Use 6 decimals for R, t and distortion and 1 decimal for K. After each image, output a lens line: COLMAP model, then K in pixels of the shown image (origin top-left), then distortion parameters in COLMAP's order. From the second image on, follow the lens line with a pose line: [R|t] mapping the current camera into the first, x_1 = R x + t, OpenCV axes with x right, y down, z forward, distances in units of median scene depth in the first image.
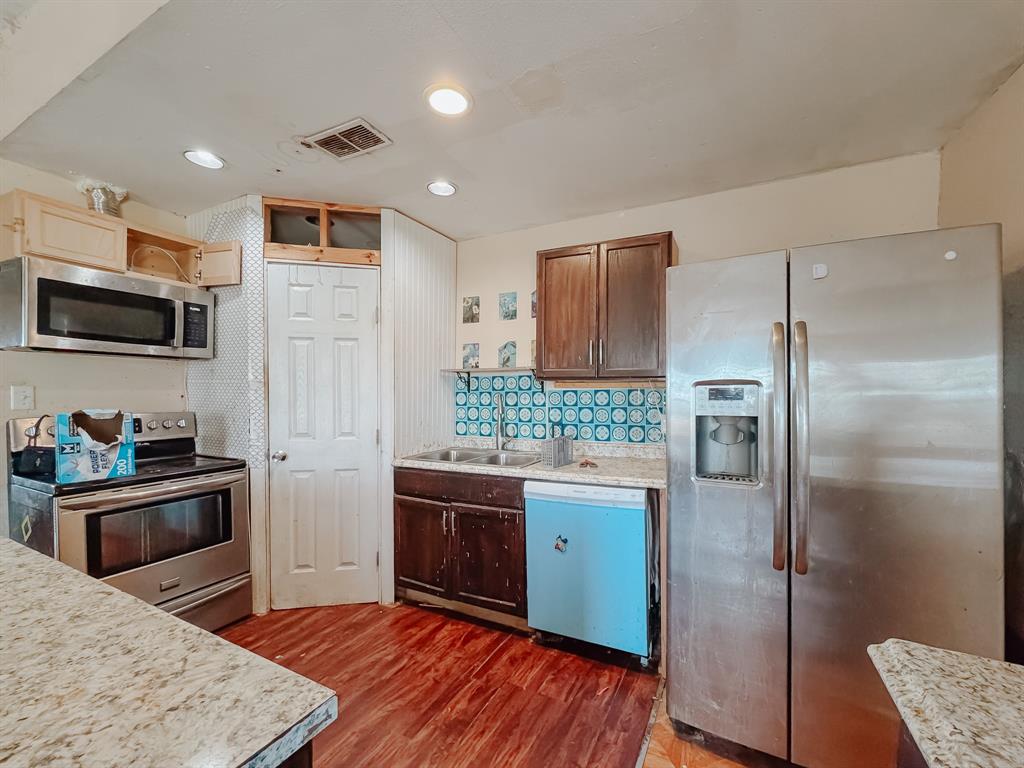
lens RADIAL K [[456.3, 0, 512.0], [0, 456.3, 384.0], [0, 0, 1]] dist [-0.002418, -0.000231]
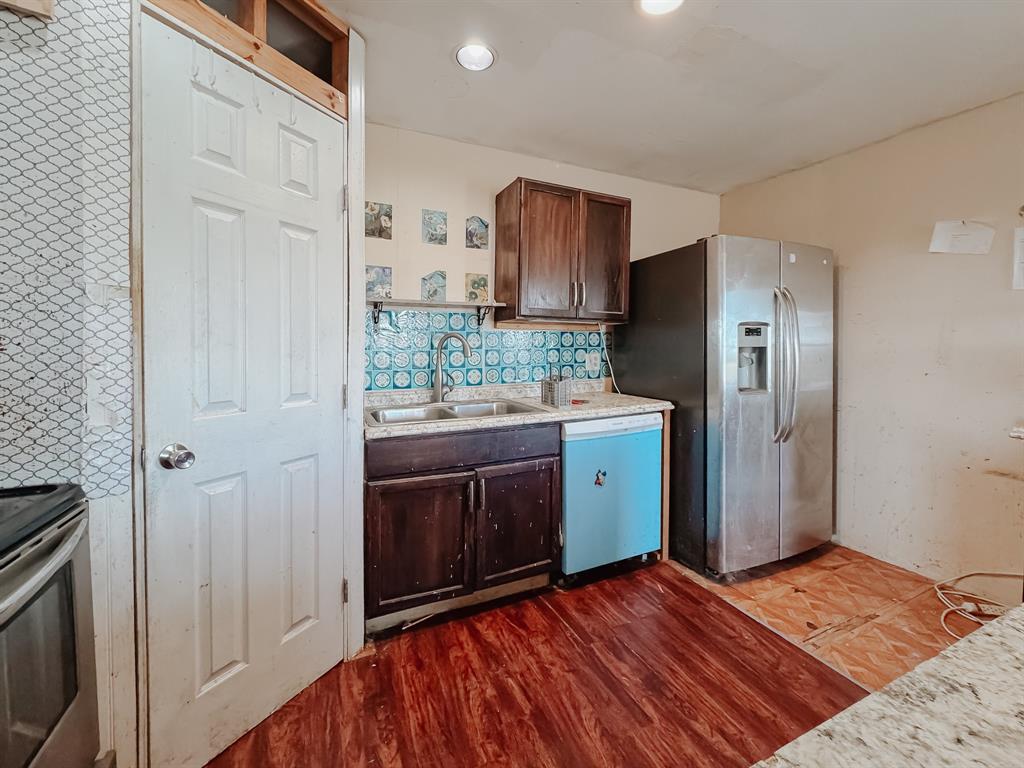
lens RADIAL K [[459.3, 0, 512.9], [0, 459.3, 350.7], [0, 0, 1]] dist [-0.001460, -0.000434]
pose [[0.574532, -0.003758, 0.818473, -0.714125], [-0.013521, 0.999809, 0.014081, 0.044093], [-0.818370, -0.019156, 0.574372, 0.482833]]
